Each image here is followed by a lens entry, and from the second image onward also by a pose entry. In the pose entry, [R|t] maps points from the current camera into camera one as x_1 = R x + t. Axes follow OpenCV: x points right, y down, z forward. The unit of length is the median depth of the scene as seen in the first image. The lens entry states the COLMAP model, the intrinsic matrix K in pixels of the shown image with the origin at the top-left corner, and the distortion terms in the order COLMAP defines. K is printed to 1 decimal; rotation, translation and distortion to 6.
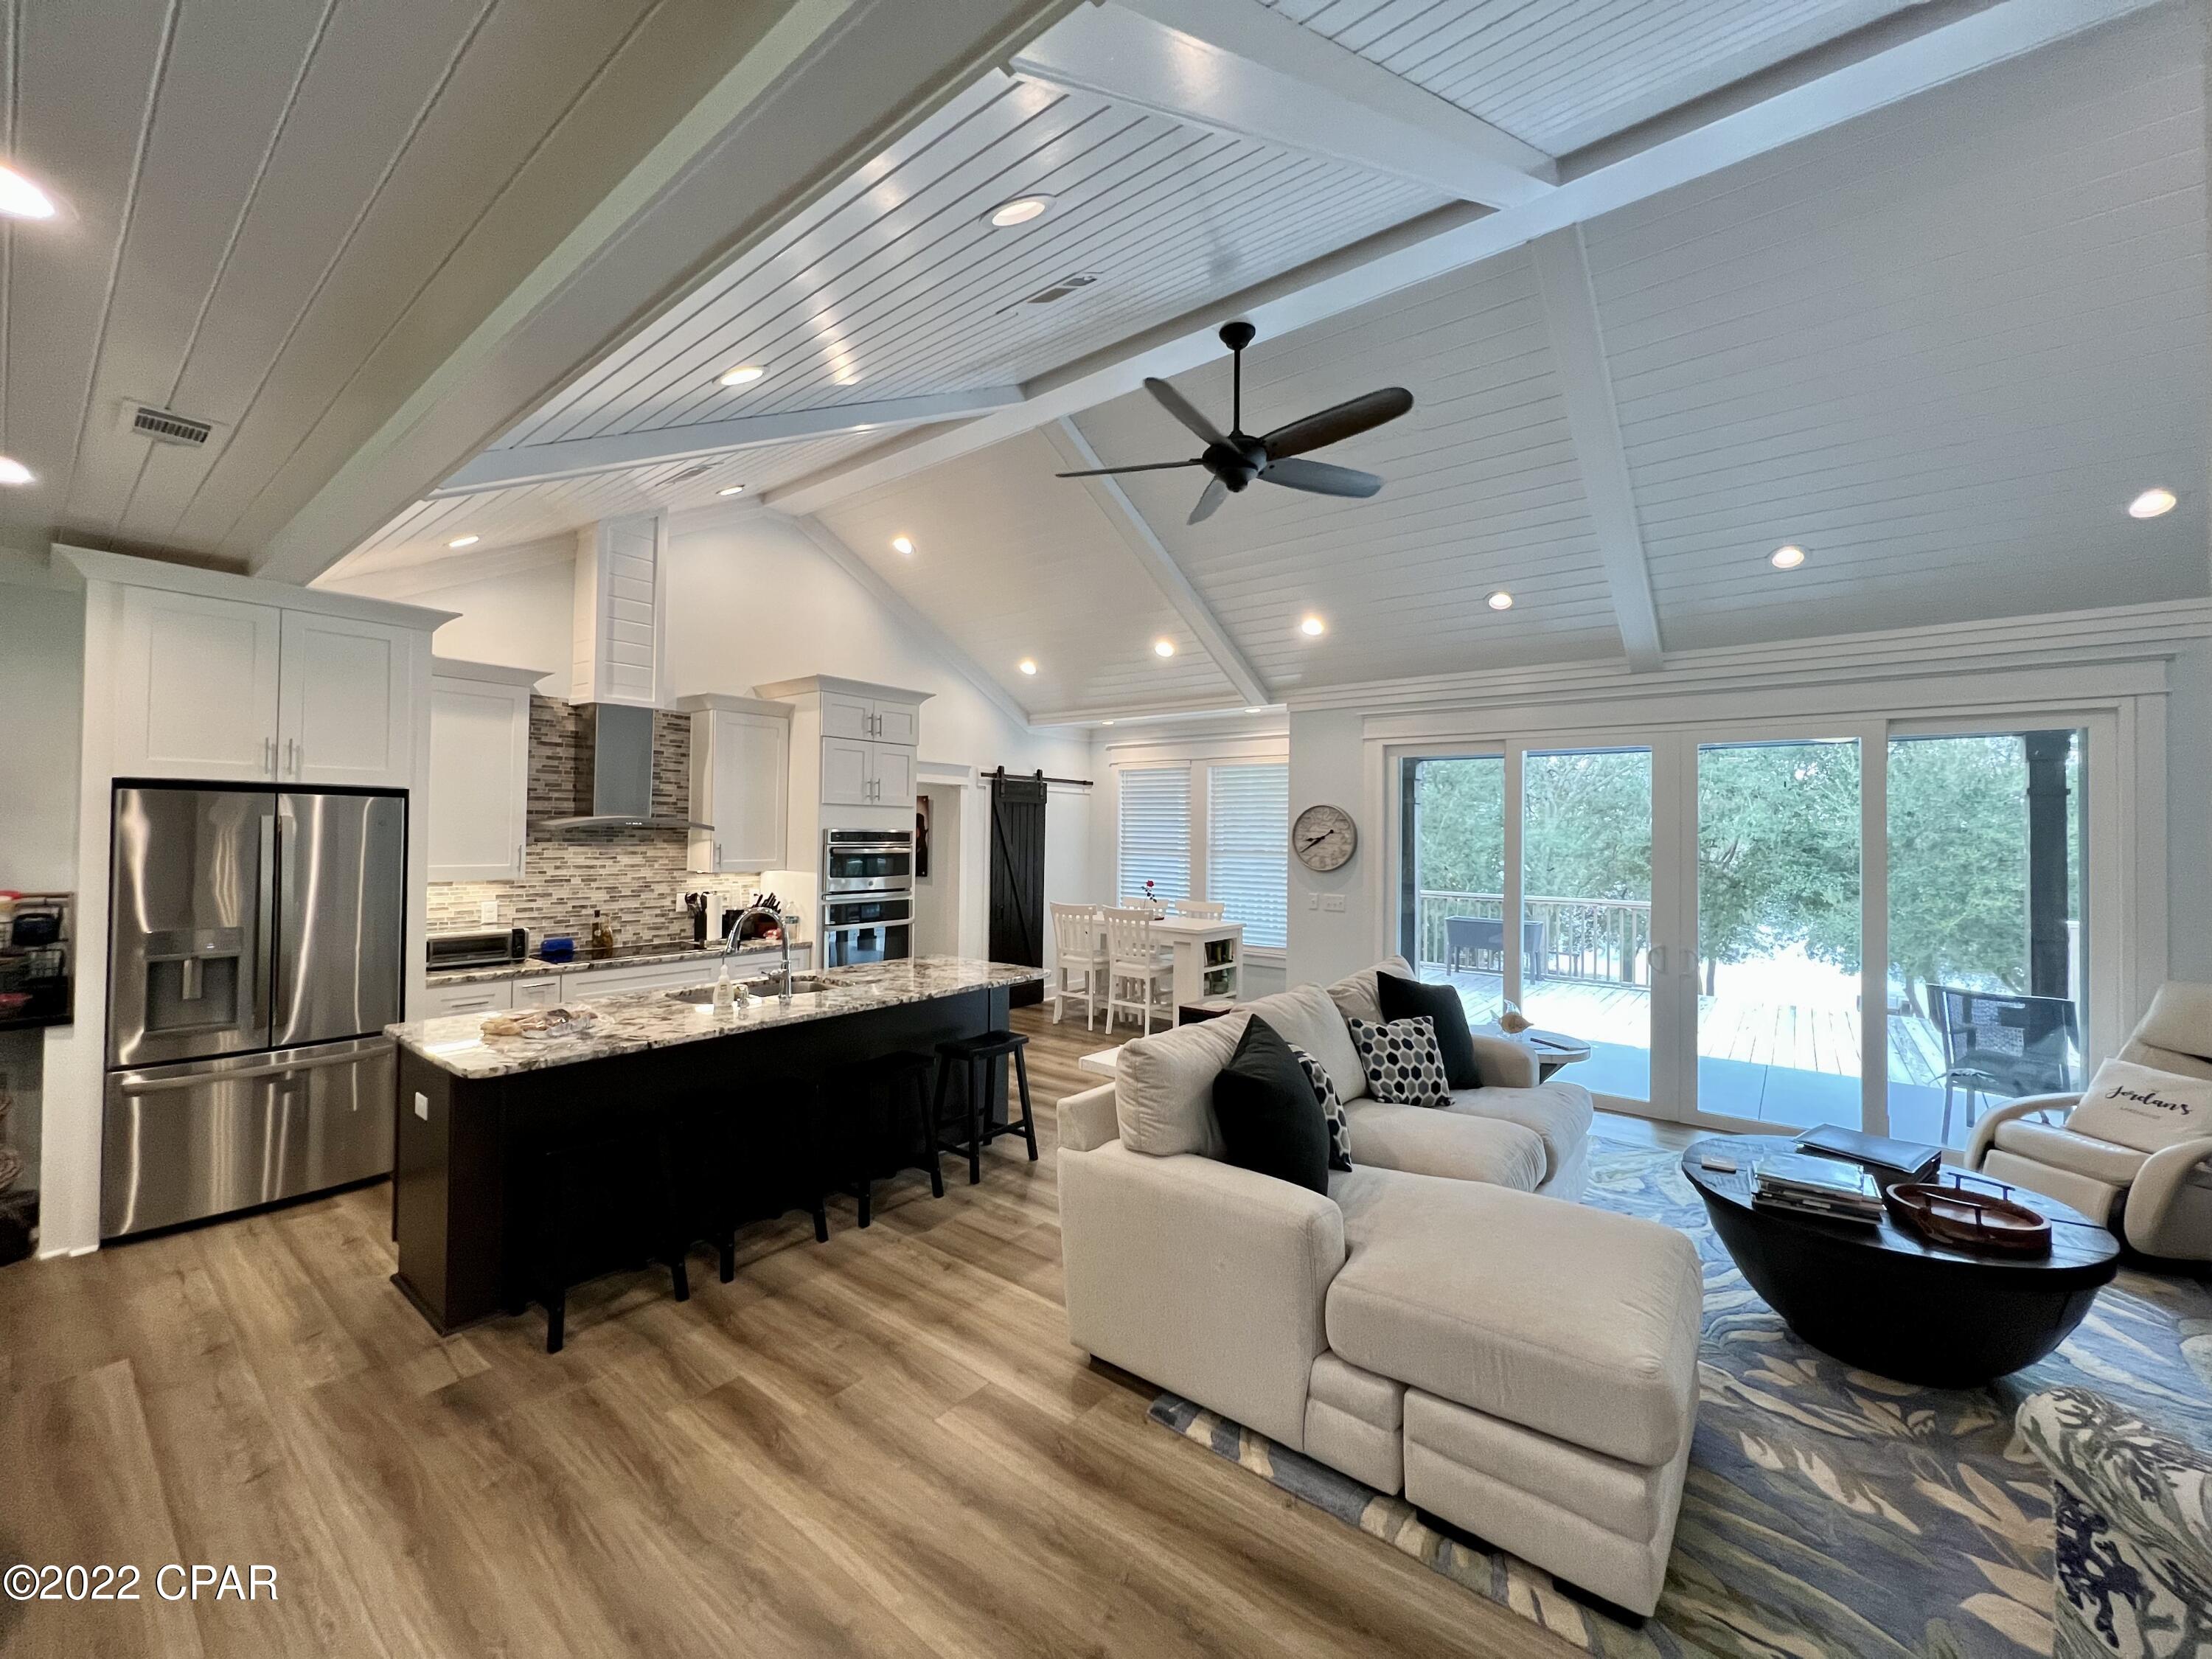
lens RADIAL K [[884.0, 0, 1100.5], [0, 884.0, 821.6], [0, 0, 1]] dist [-0.001225, 0.000650]
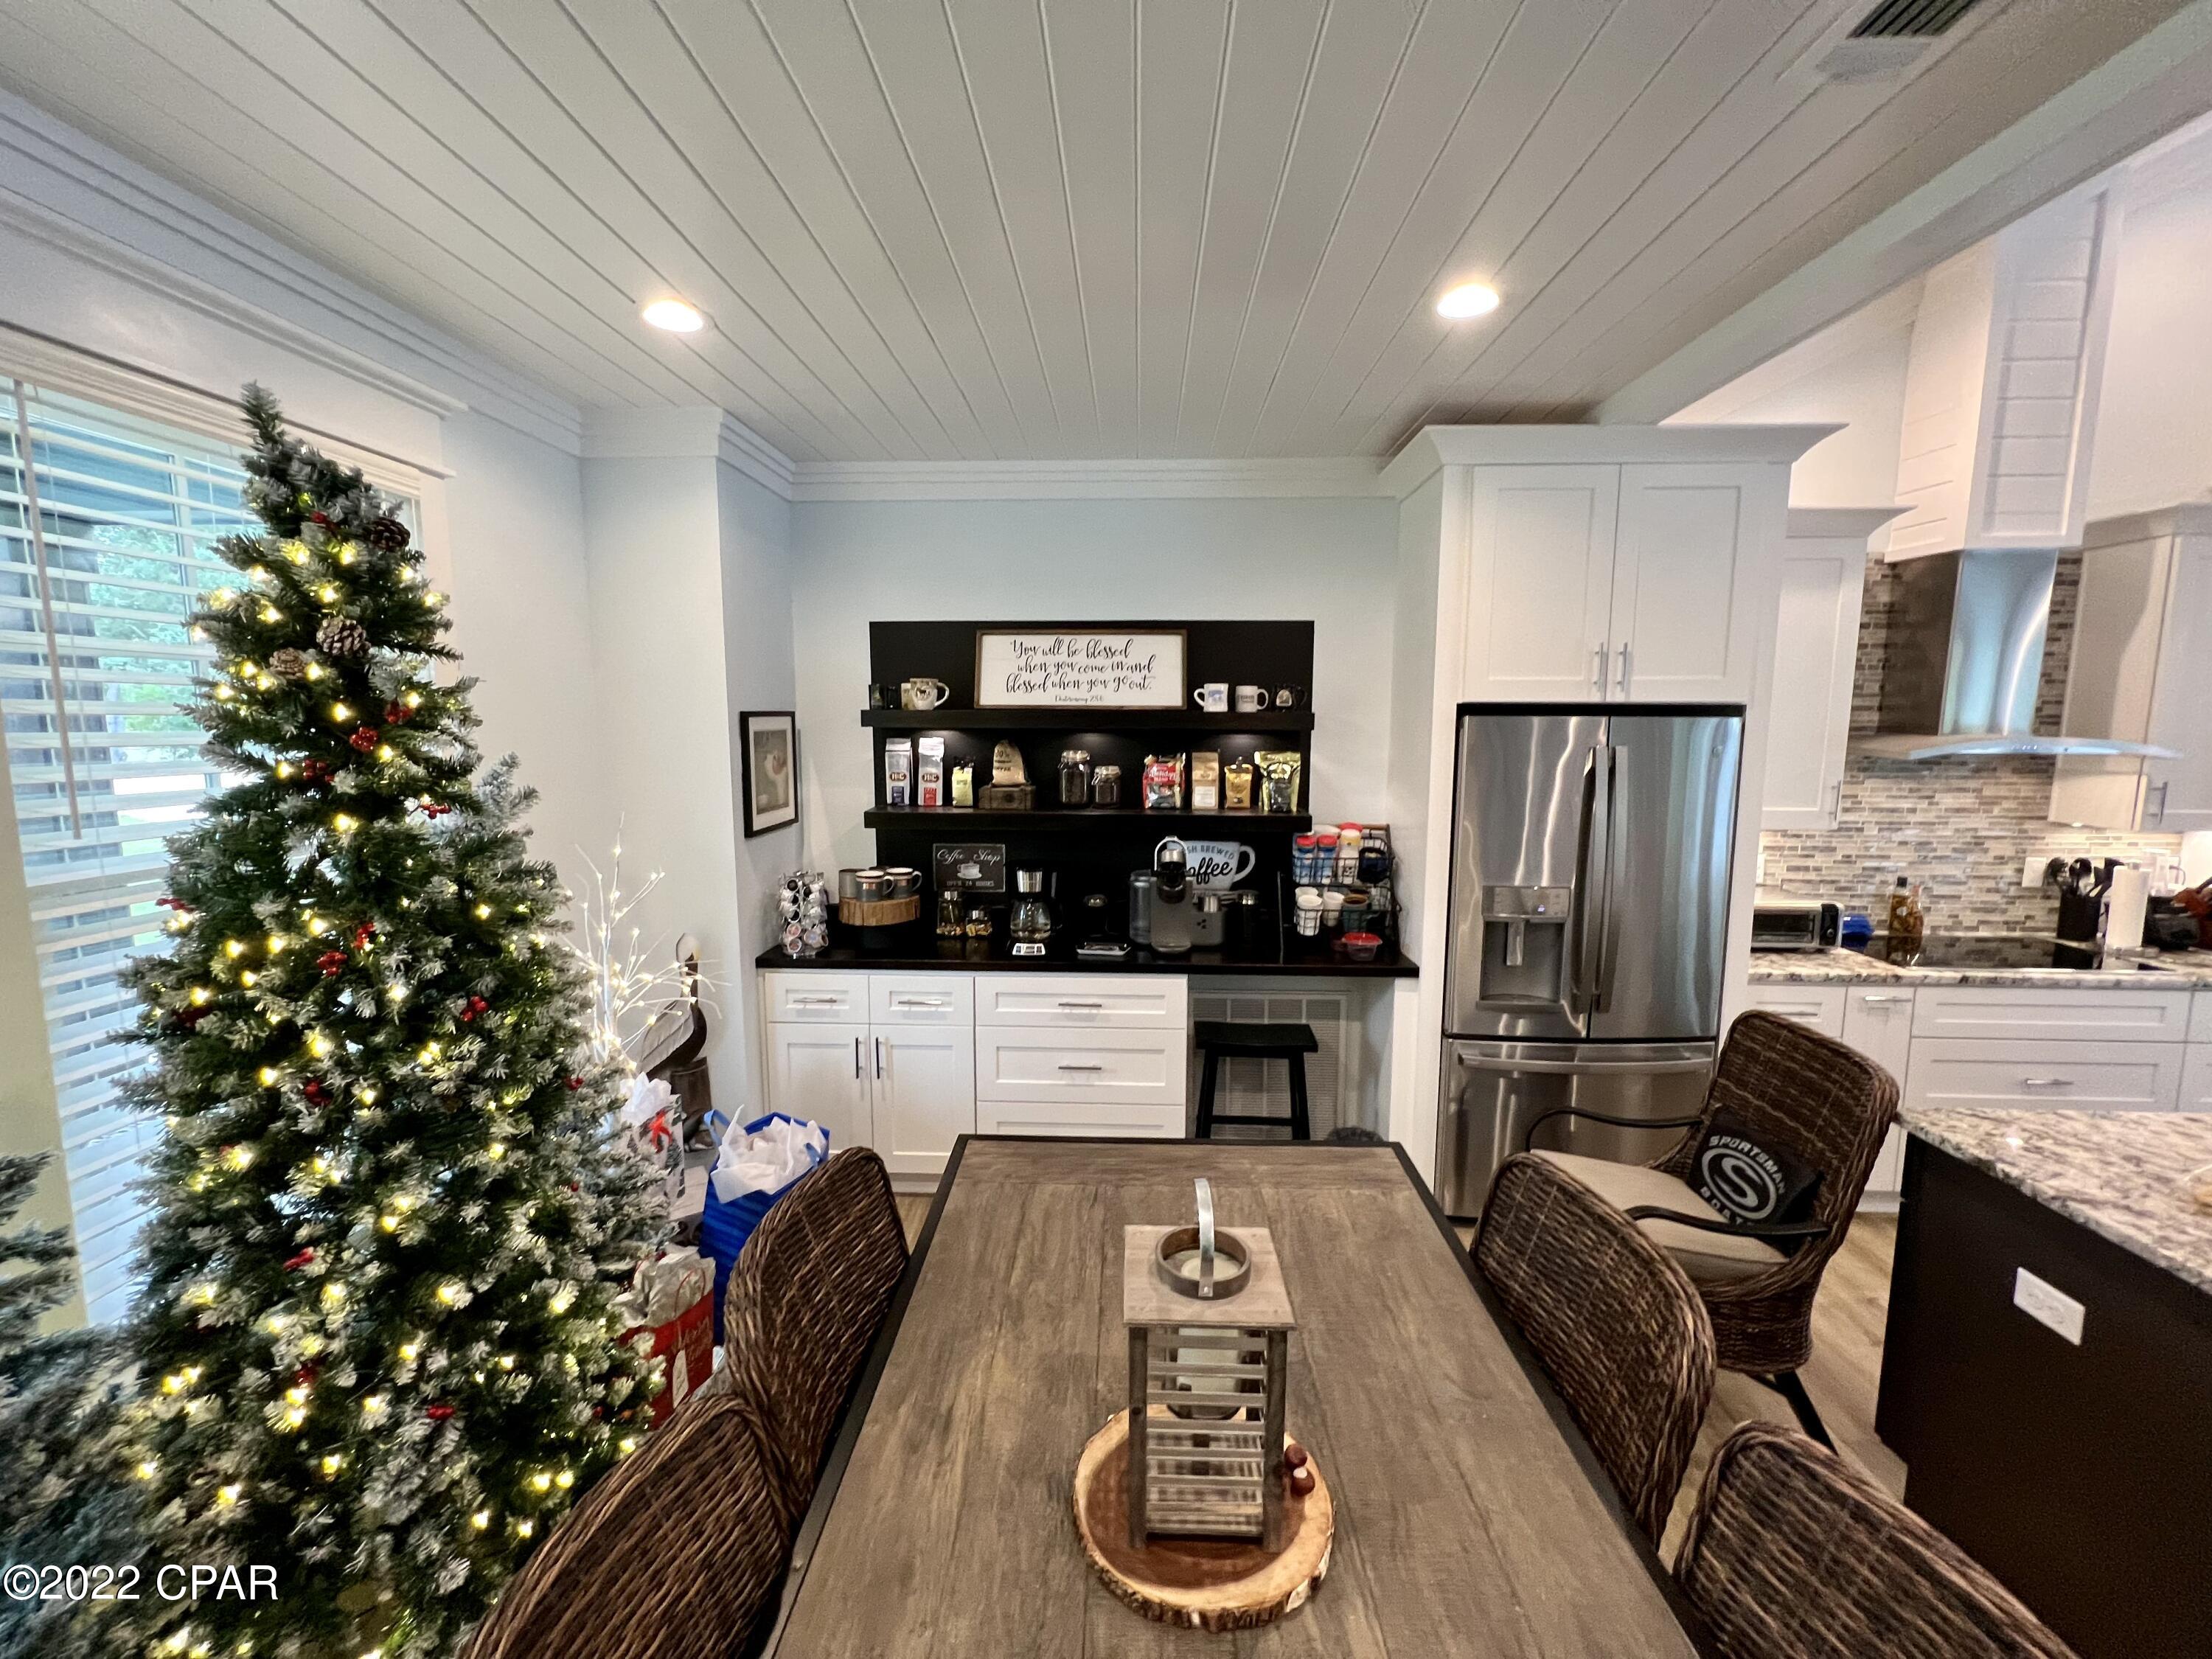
lens RADIAL K [[884.0, 0, 1097.1], [0, 884.0, 820.1], [0, 0, 1]] dist [-0.001225, 0.000650]
pose [[0.589236, 0.081778, -0.803812, -0.492403], [0.014912, 0.993594, 0.112017, -0.030147], [0.807823, -0.077991, 0.584242, 0.165717]]
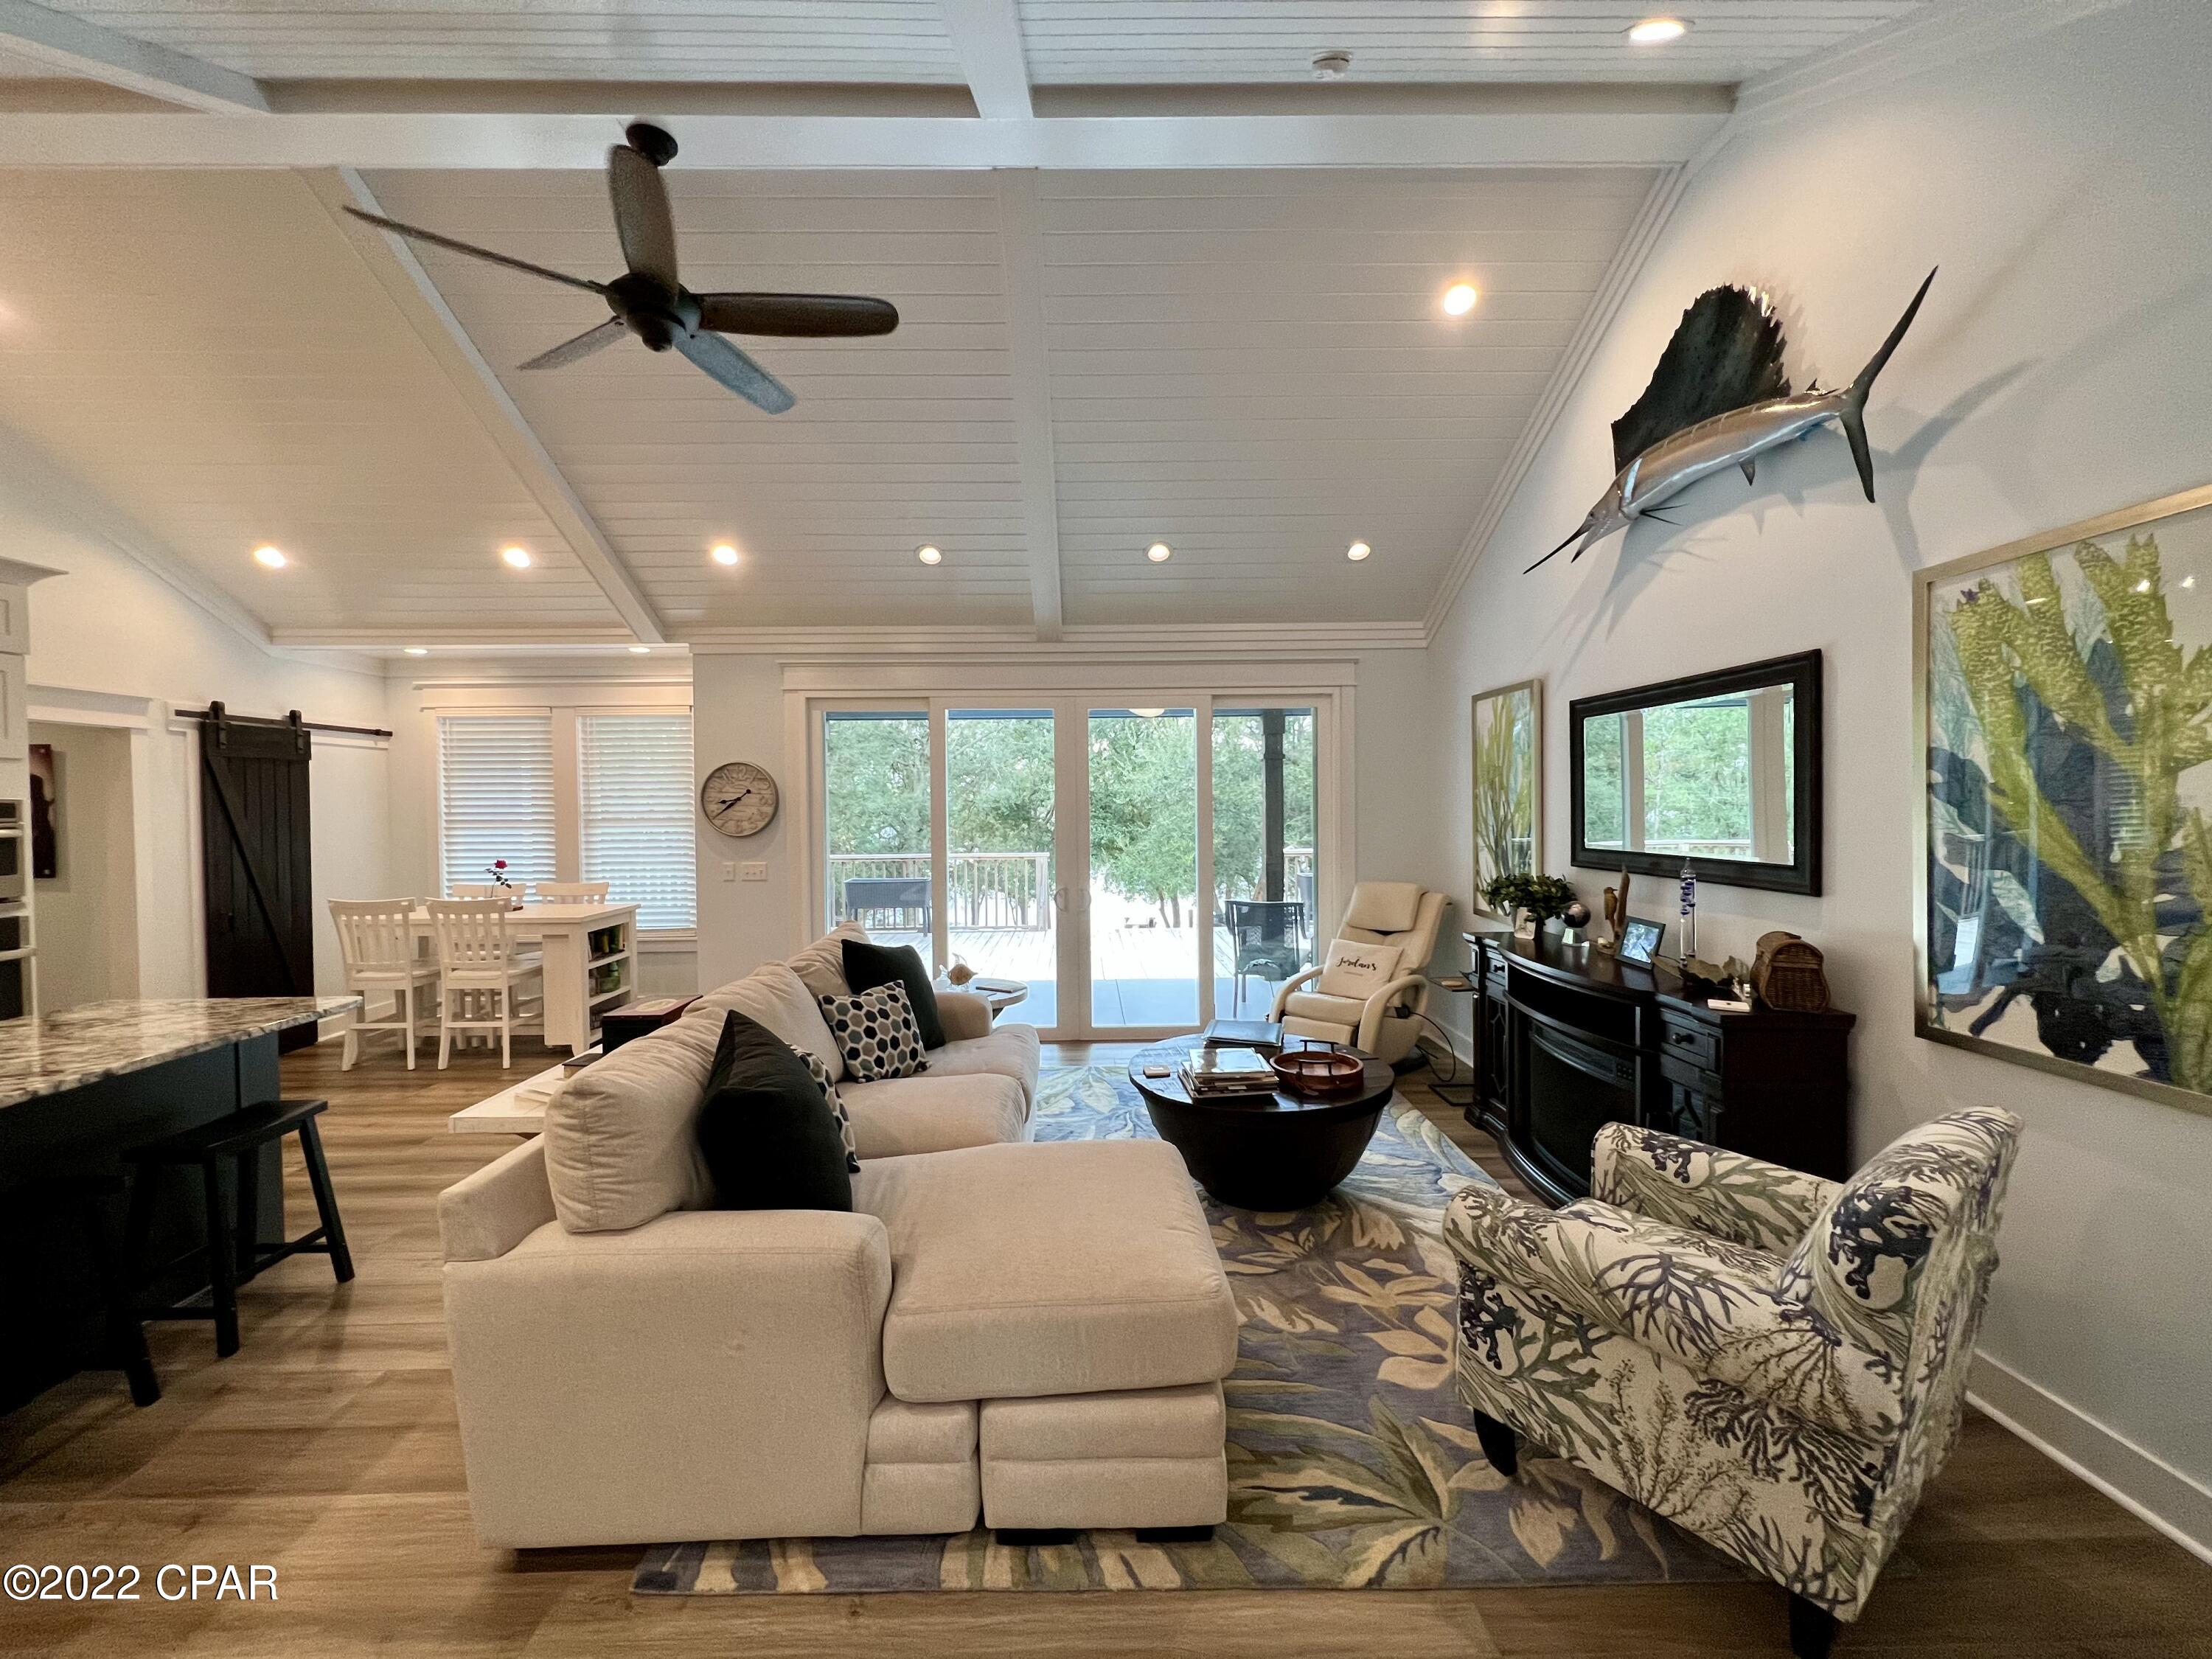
lens RADIAL K [[884.0, 0, 1103.1], [0, 884.0, 820.0], [0, 0, 1]] dist [-0.001225, 0.000650]
pose [[0.770732, -0.033495, 0.636279, -0.048262], [0.011845, 0.999198, 0.038252, 0.014703], [-0.637050, -0.021945, 0.770510, 0.126389]]
